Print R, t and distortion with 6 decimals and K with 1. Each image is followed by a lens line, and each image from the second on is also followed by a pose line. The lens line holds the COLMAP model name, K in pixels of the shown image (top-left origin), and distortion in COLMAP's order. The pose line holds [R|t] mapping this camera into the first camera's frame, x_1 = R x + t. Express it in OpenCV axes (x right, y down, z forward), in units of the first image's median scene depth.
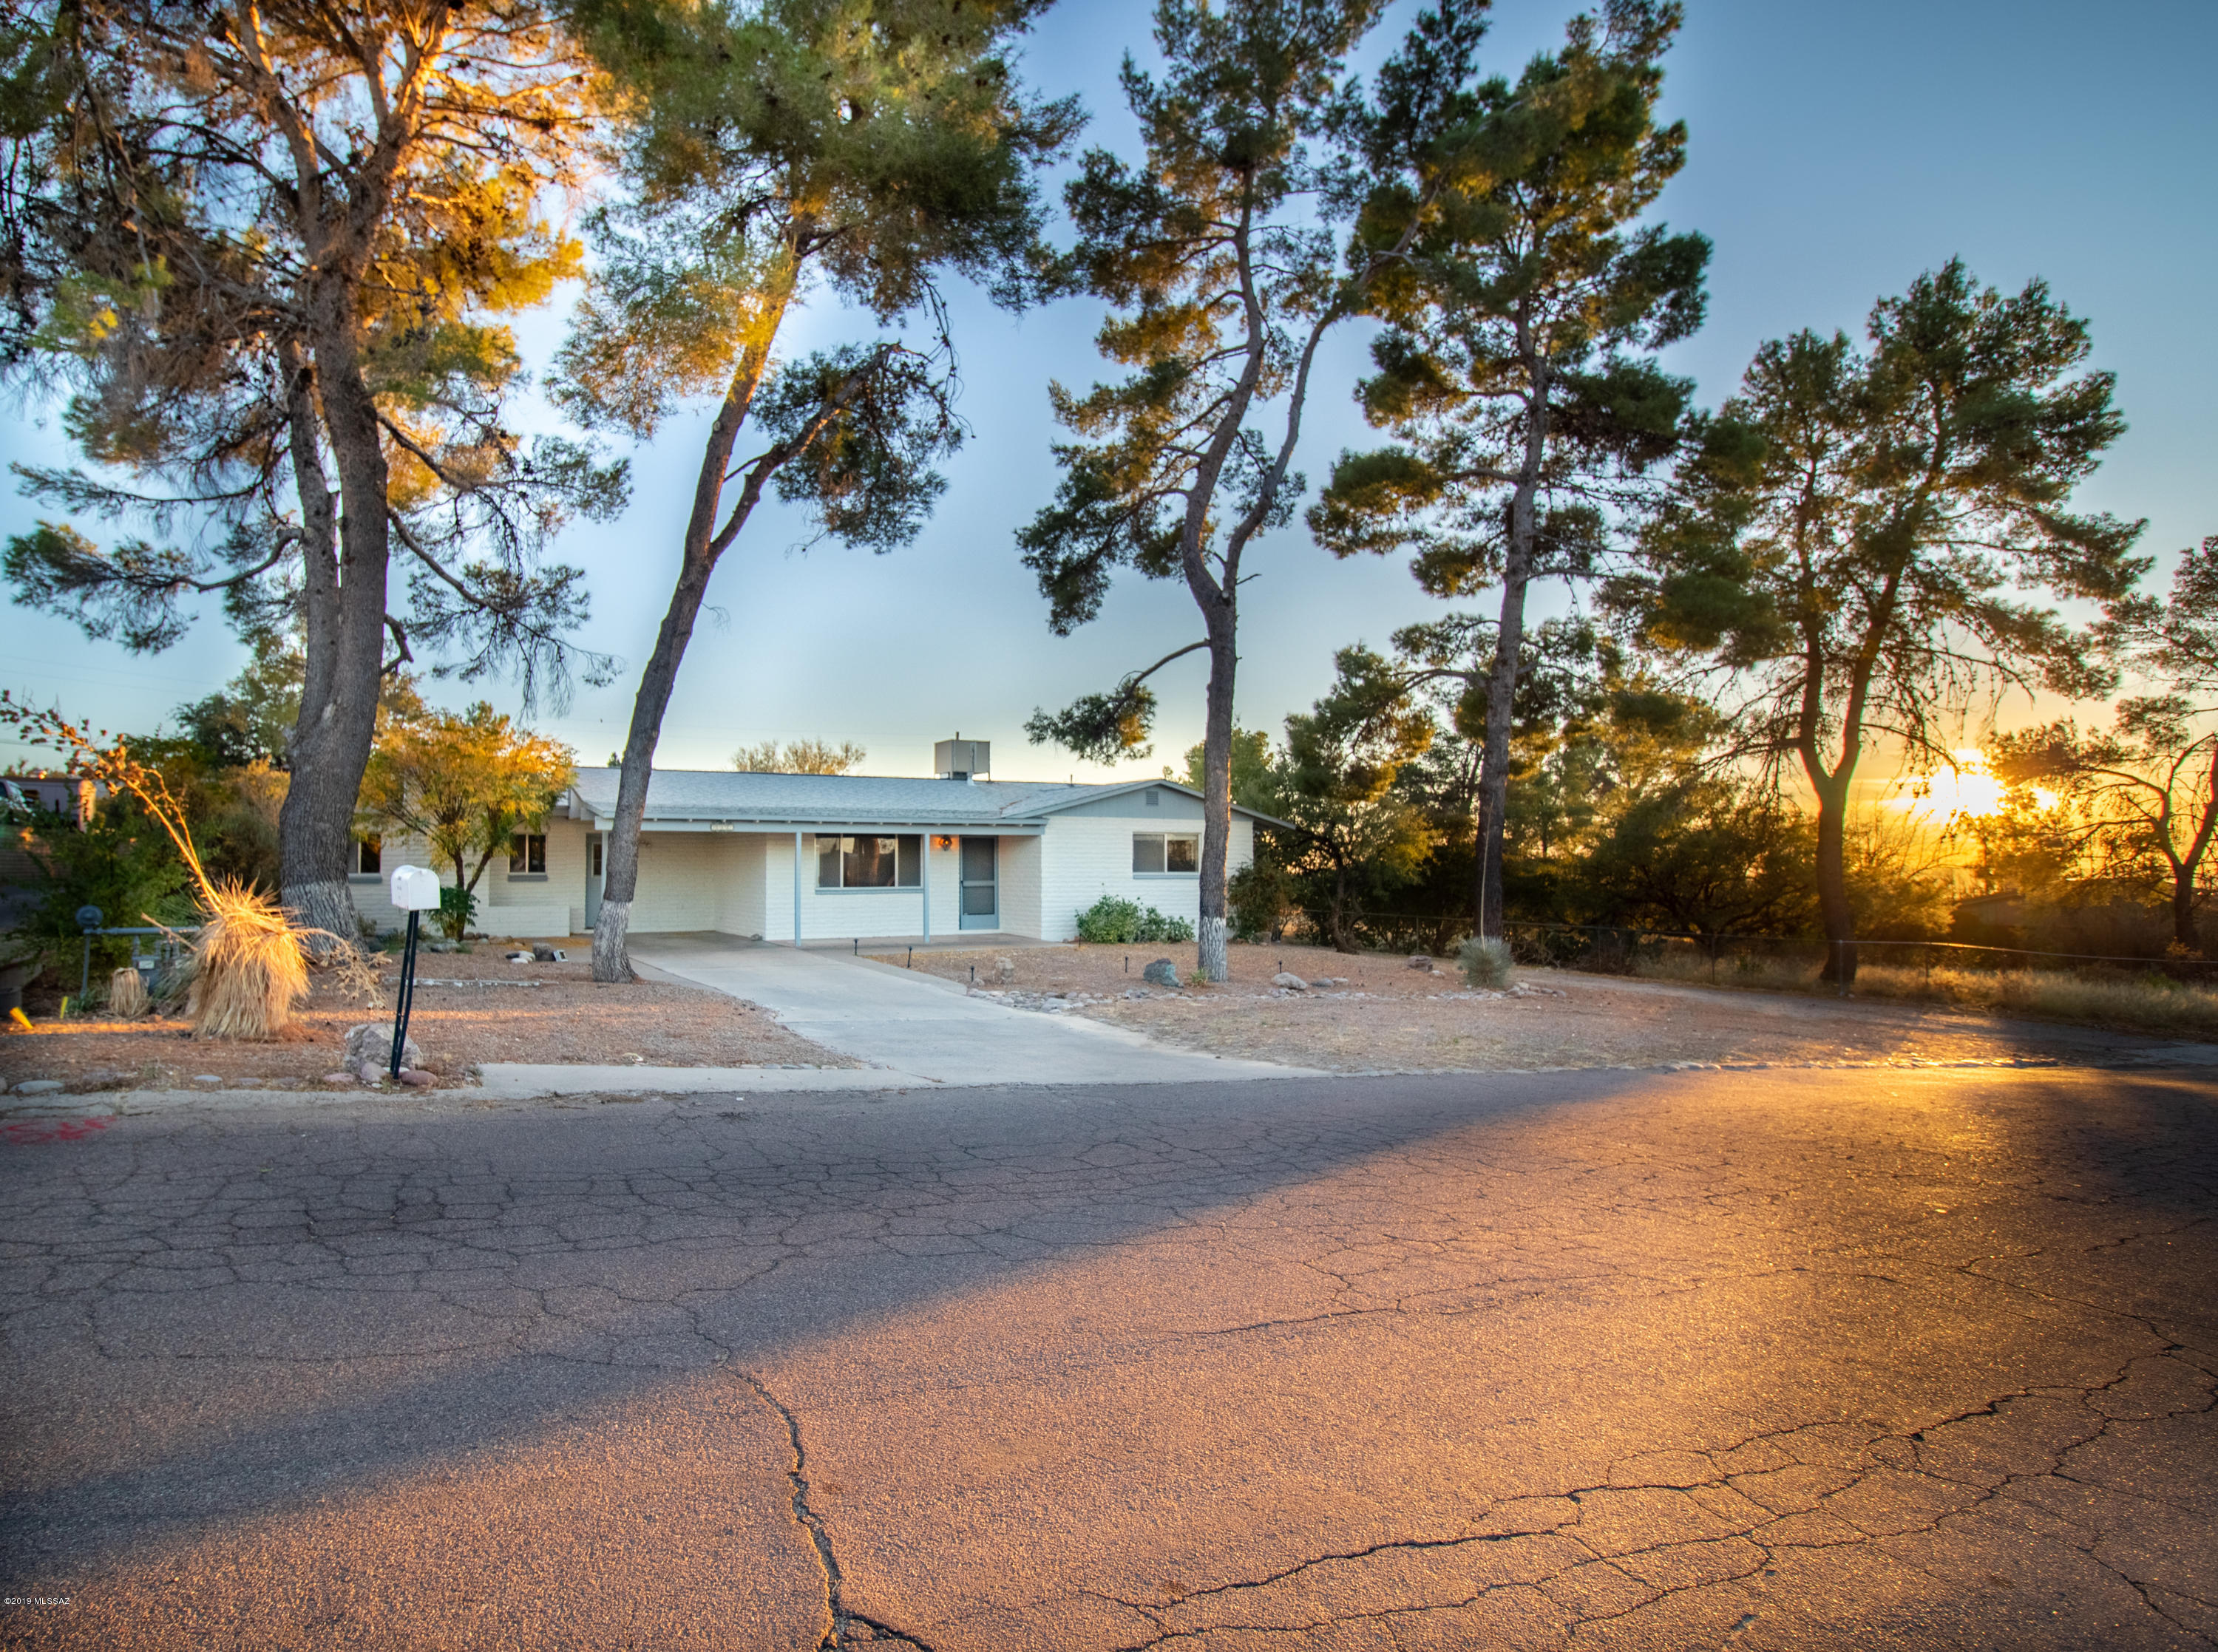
lens RADIAL K [[1160.1, 0, 976.7], [0, 1160.1, 799.0], [0, 0, 1]] dist [-0.009881, 0.000369]
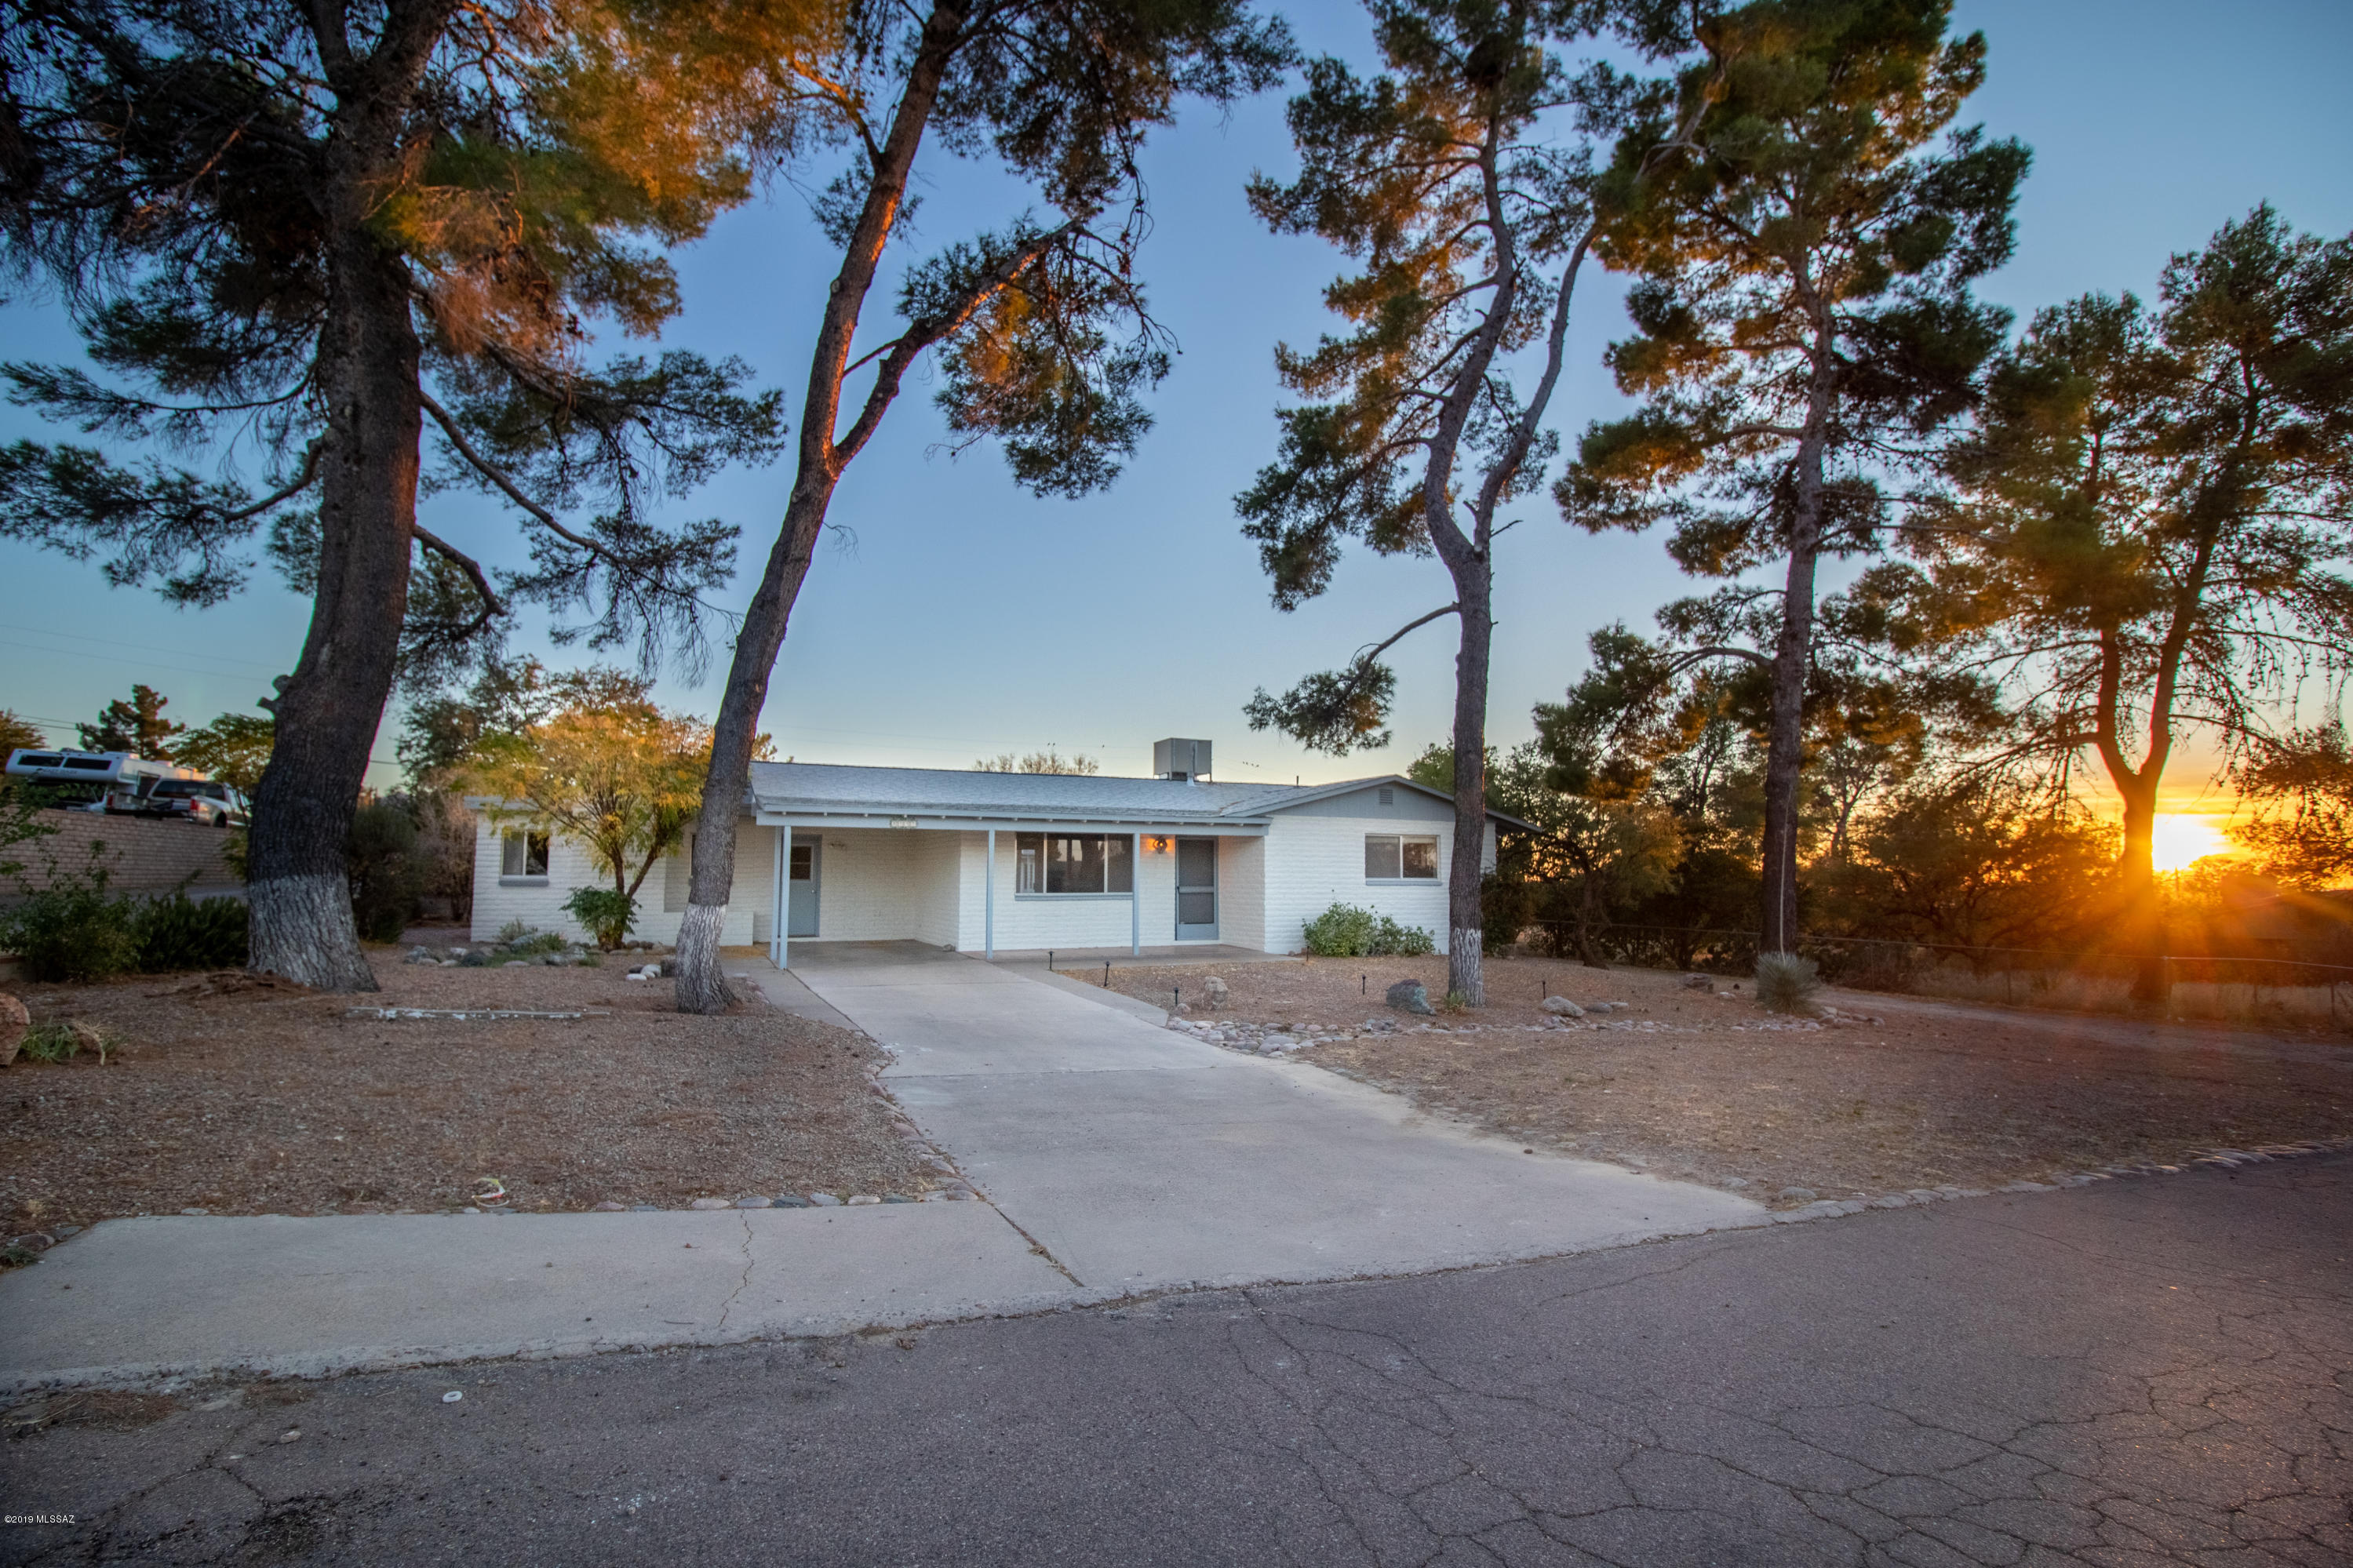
lens RADIAL K [[1057.4, 0, 1183.7], [0, 1057.4, 769.2], [0, 0, 1]] dist [-0.008854, -0.005792]
pose [[0.999660, 0.000970, -0.026074, 0.015602], [-0.002142, 0.998986, -0.044970, 0.018117], [0.026004, 0.045011, 0.998648, 0.190050]]
